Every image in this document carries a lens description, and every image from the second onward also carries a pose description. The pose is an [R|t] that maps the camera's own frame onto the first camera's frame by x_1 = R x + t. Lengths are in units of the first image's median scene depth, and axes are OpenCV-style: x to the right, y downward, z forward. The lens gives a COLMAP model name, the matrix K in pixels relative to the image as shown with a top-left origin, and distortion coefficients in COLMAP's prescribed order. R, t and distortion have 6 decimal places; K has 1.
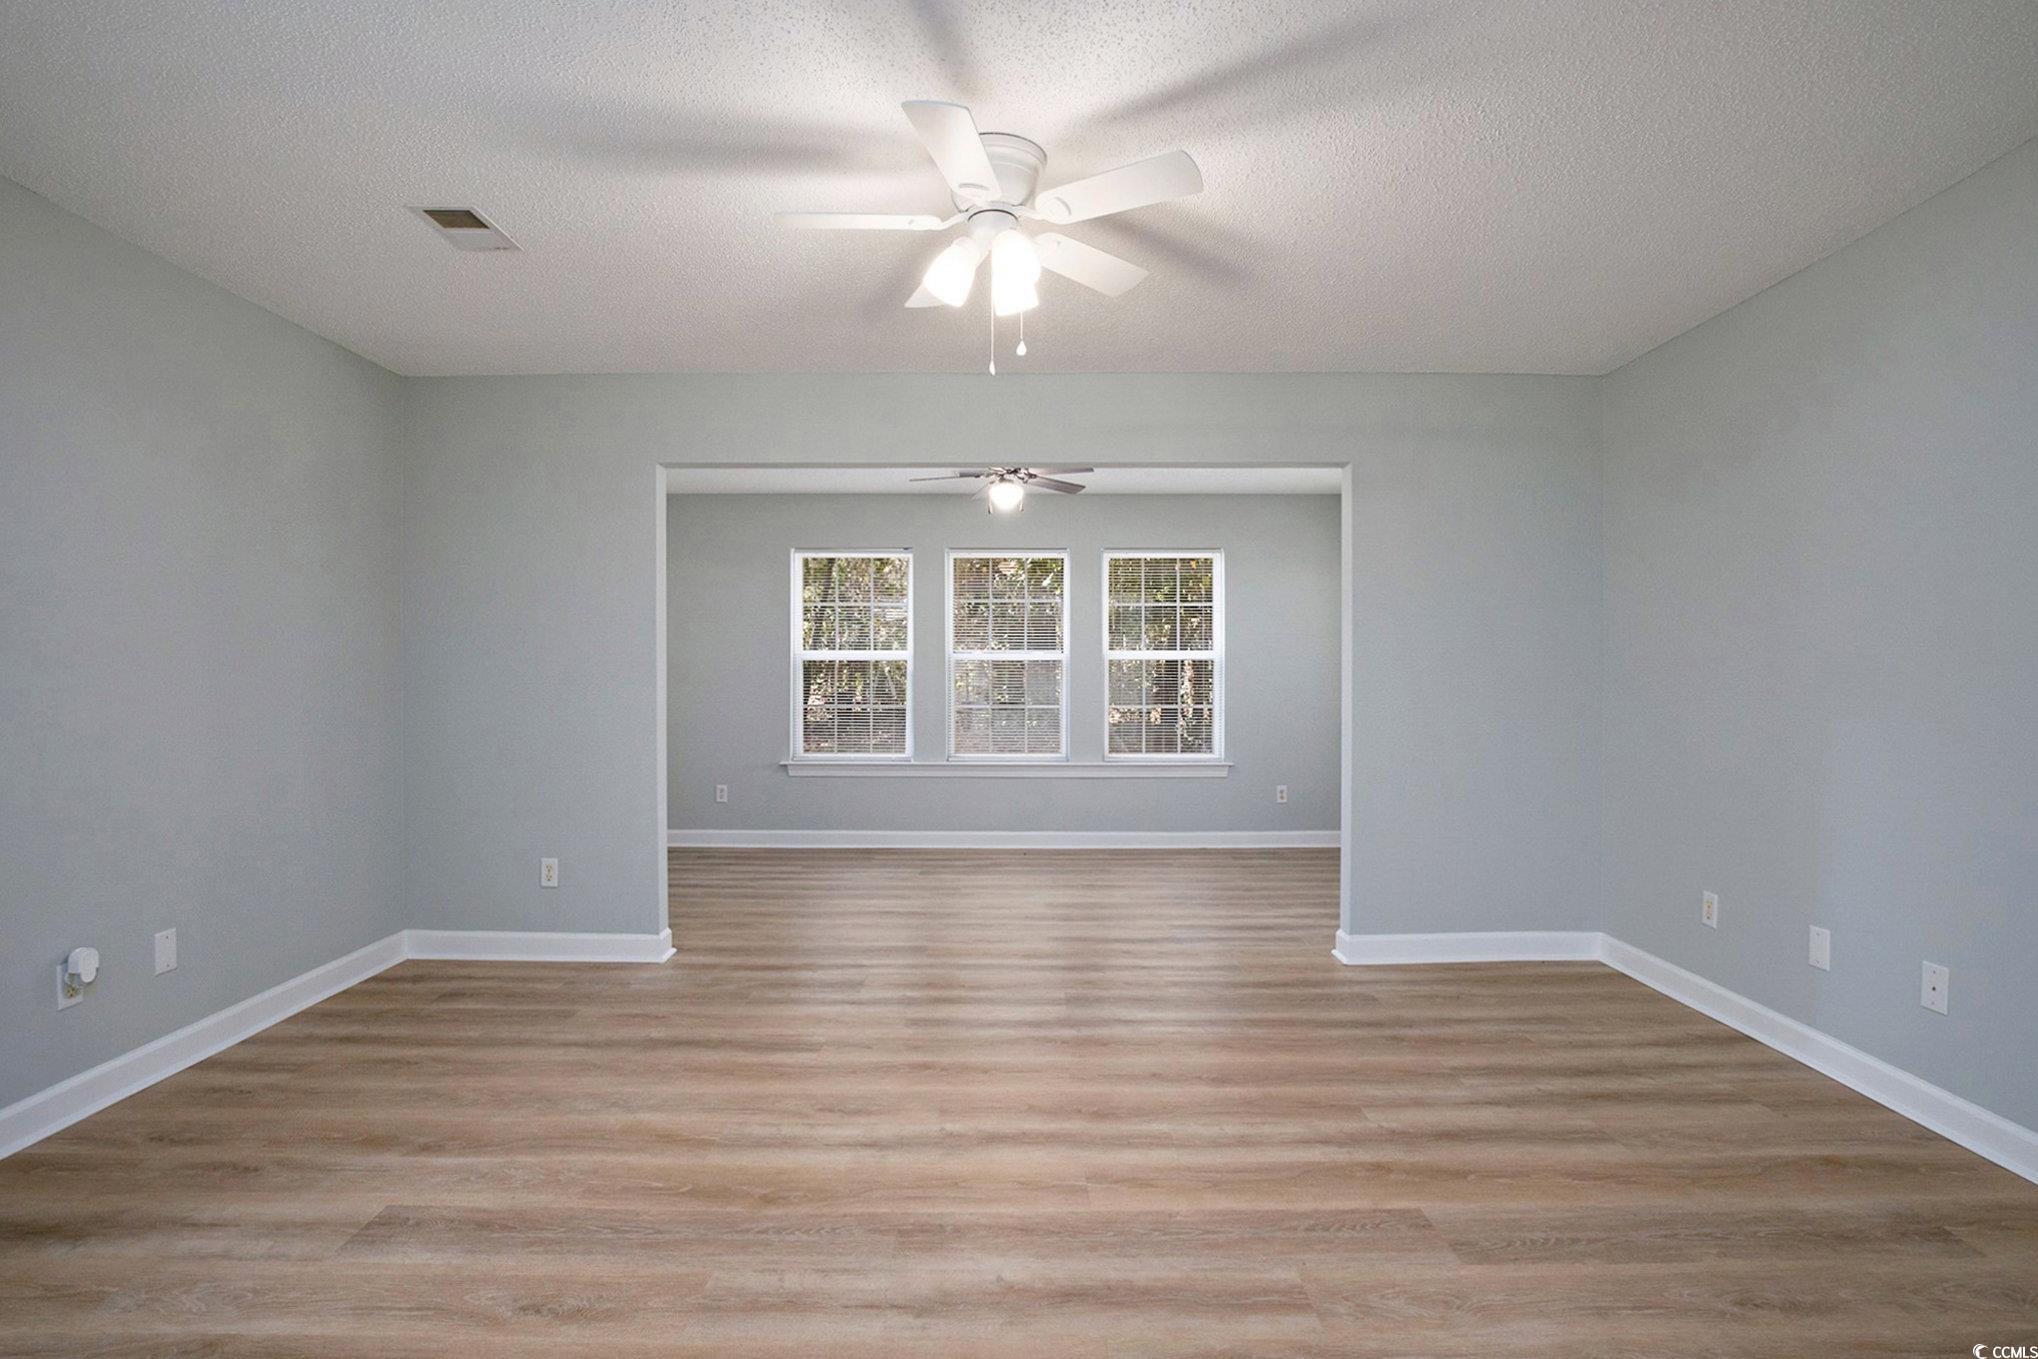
lens RADIAL K [[993.8, 0, 1019.0], [0, 993.8, 679.5], [0, 0, 1]] dist [-0.004187, -0.000746]
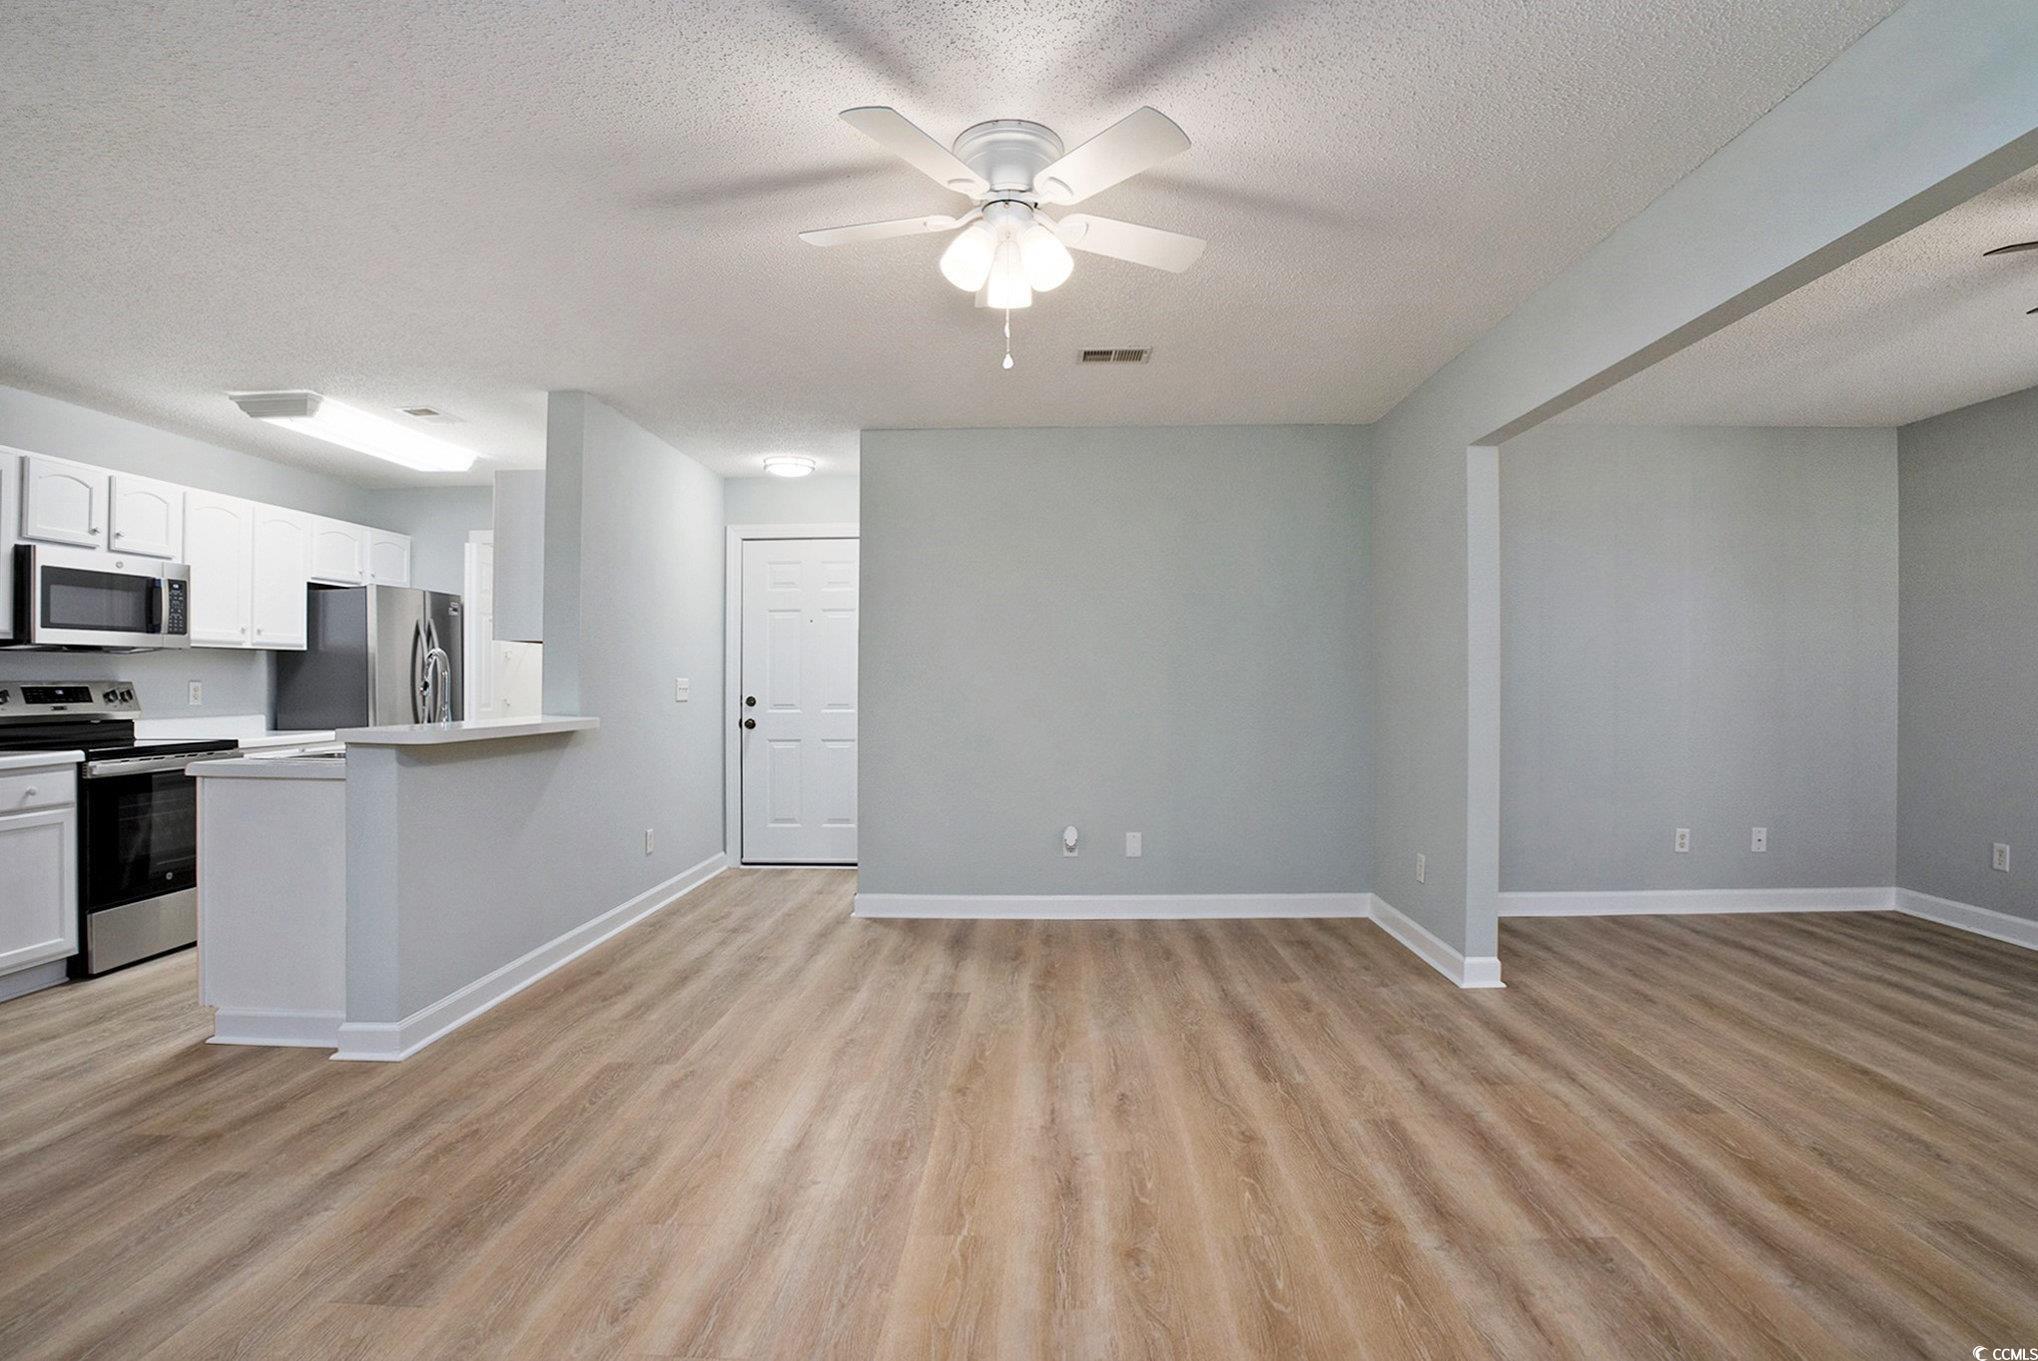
lens RADIAL K [[974.7, 0, 1021.4], [0, 974.7, 675.6], [0, 0, 1]] dist [-0.037531, 0.001326]
pose [[-0.036960, -0.003250, -0.999311, 0.810984], [-0.004145, 0.999987, -0.003099, 0.002796], [0.999308, 0.004027, -0.036973, 0.936263]]
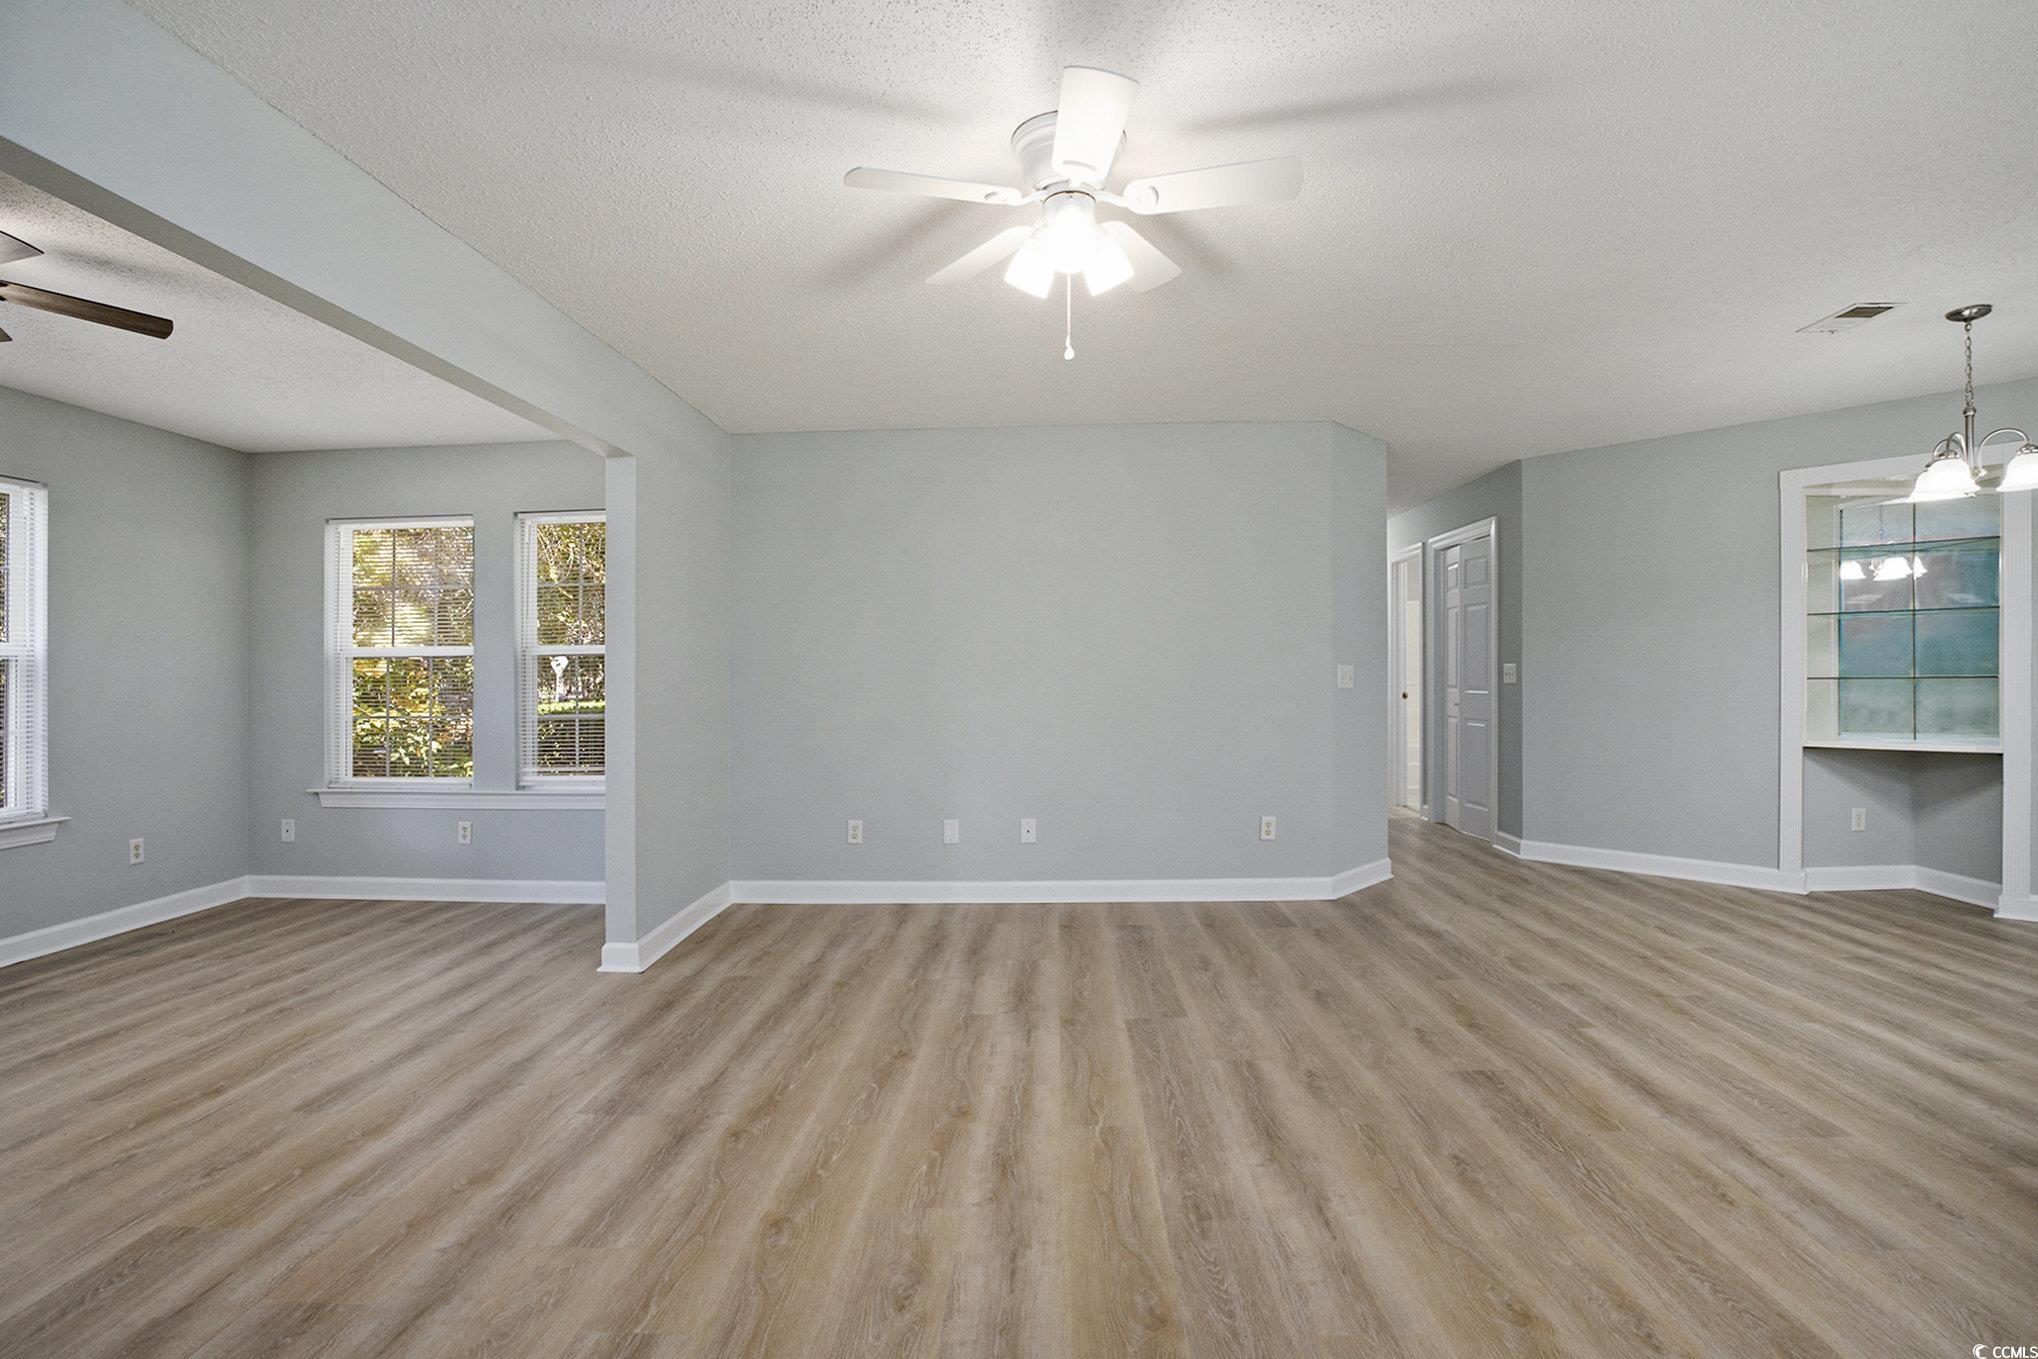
lens RADIAL K [[938.8, 0, 1020.2], [0, 938.8, 641.5], [0, 0, 1]] dist [-0.062360, 0.011698]
pose [[0.038488, 0.033706, 0.998690, -0.819557], [0.023114, 0.999134, -0.034611, 0.014647], [-0.998992, 0.024416, 0.037676, 0.893749]]
